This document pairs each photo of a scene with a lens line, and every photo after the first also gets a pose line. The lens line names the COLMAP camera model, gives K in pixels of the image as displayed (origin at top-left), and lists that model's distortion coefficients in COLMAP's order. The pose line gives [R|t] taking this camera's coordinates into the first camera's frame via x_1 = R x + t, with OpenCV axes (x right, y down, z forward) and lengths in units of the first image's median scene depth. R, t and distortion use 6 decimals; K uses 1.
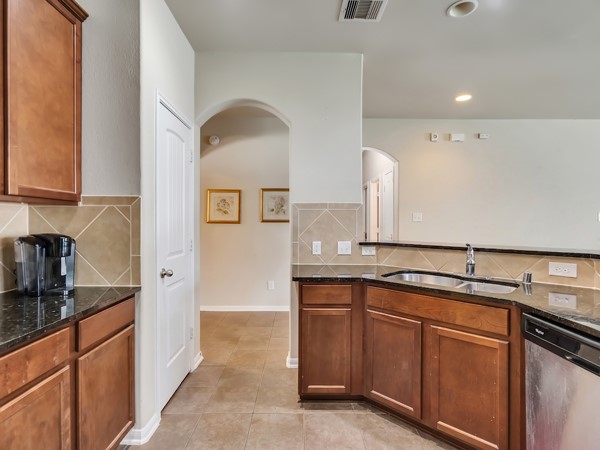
lens RADIAL K [[306.9, 0, 297.9], [0, 306.9, 224.9], [0, 0, 1]] dist [-0.008194, 0.006125]
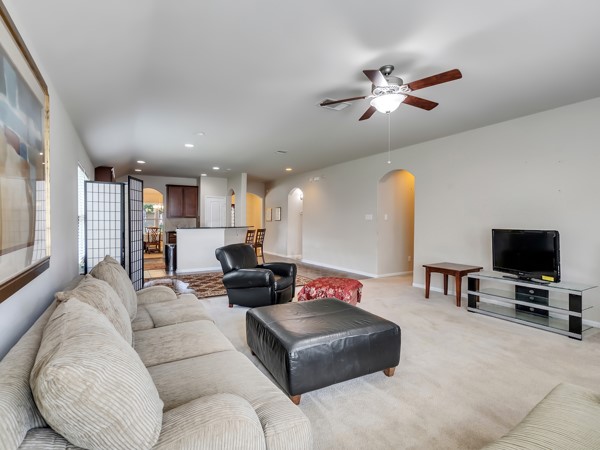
lens RADIAL K [[306.9, 0, 292.8], [0, 306.9, 220.3], [0, 0, 1]] dist [-0.008194, 0.006125]
pose [[0.487443, -0.003290, -0.873149, 5.005069], [-0.008181, 0.999932, -0.008334, 0.022232], [0.873117, 0.011205, 0.487382, -0.283635]]
